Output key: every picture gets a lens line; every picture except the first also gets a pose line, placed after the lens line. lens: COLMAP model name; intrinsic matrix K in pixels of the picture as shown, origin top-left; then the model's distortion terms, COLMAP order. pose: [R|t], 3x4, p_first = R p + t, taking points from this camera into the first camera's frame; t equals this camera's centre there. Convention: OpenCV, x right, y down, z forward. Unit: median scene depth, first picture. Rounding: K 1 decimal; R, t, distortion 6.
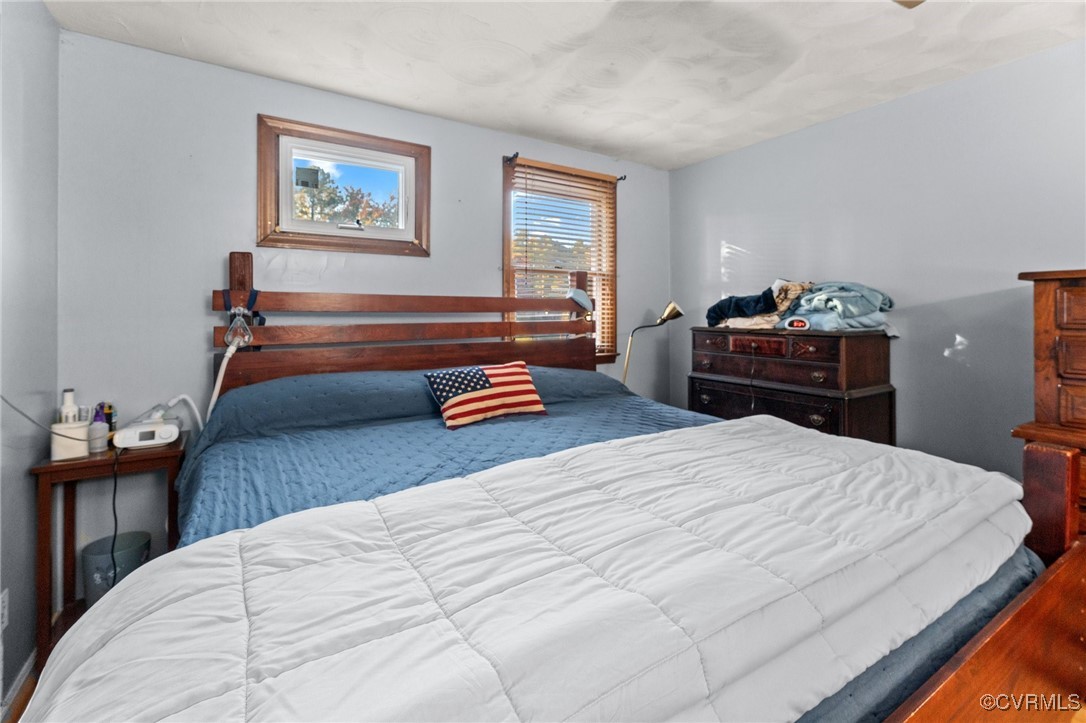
lens RADIAL K [[488.2, 0, 543.7], [0, 488.2, 318.9], [0, 0, 1]] dist [0.000541, 0.000173]
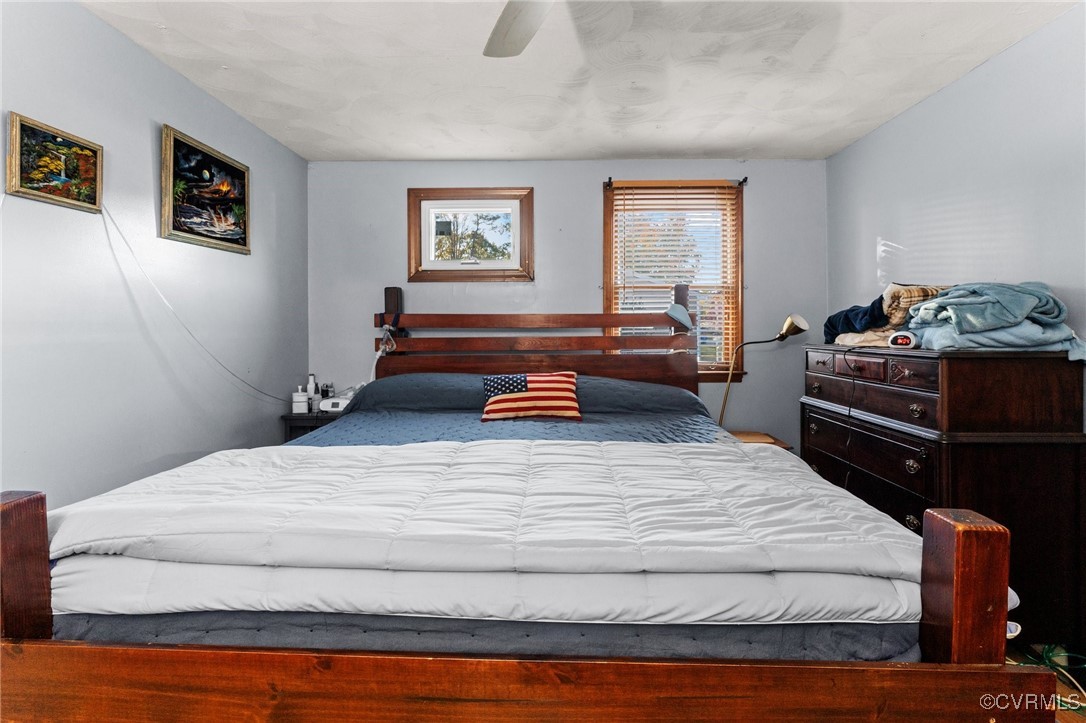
lens RADIAL K [[482.9, 0, 542.7], [0, 482.9, 341.6], [0, 0, 1]] dist [0.000423, 0.000261]
pose [[0.825392, 0.011552, -0.564441, 0.498736], [-0.004655, 0.999896, 0.013658, 0.003717], [0.564540, -0.008646, 0.825360, 0.053852]]
